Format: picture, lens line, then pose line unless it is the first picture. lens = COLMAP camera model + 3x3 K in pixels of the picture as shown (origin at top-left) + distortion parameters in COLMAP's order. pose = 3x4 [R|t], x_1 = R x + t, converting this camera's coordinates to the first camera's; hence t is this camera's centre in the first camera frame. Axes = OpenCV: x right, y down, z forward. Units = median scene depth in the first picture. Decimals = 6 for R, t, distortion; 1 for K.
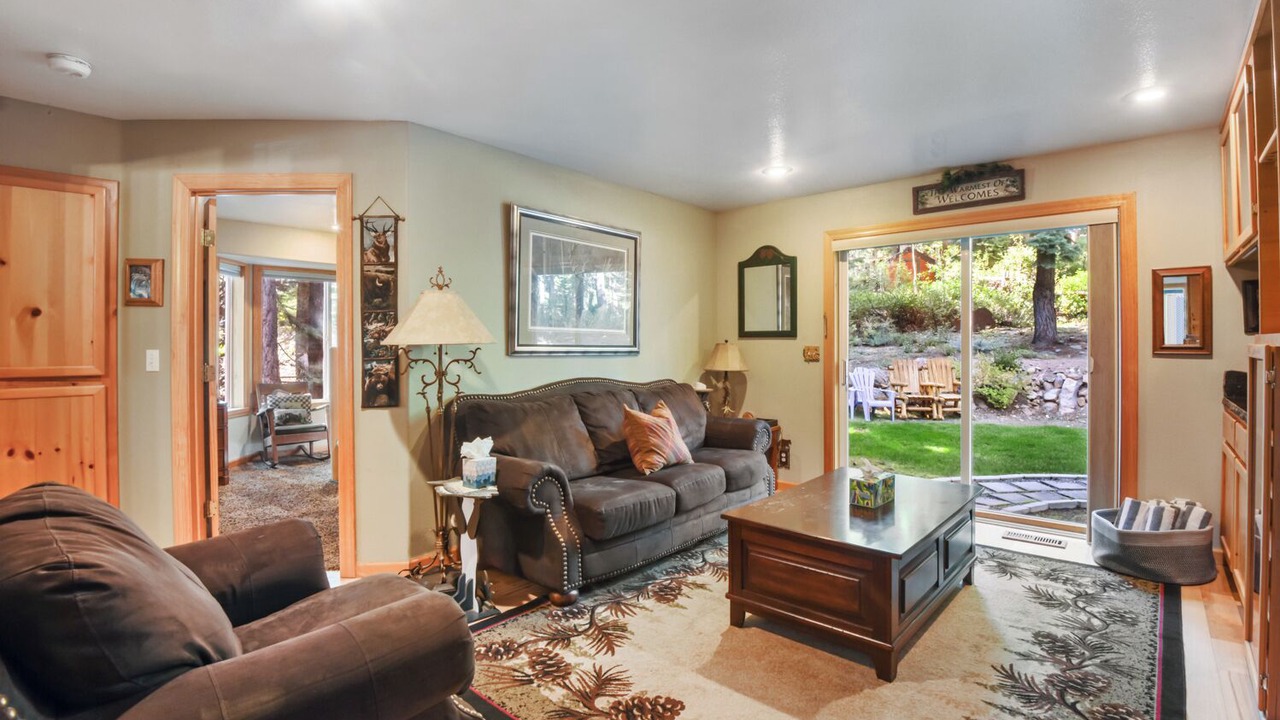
lens RADIAL K [[588.1, 0, 641.3], [0, 588.1, 351.6], [0, 0, 1]] dist [-0.027705, -0.000591]
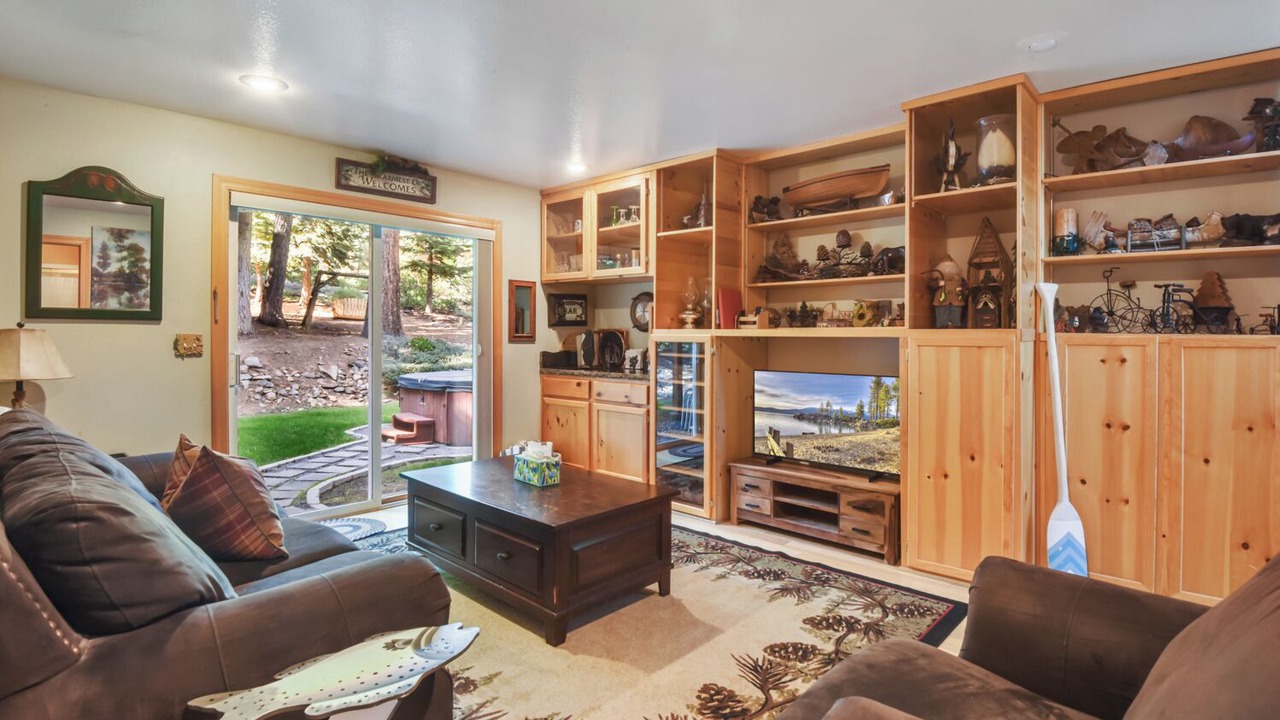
lens RADIAL K [[626.6, 0, 644.4], [0, 626.6, 336.2], [0, 0, 1]] dist [-0.002832, -0.014071]
pose [[0.017801, 0.000329, 0.999841, -0.524990], [0.006854, 0.999976, -0.000451, -0.003494], [-0.999818, 0.006861, 0.017799, 0.554052]]
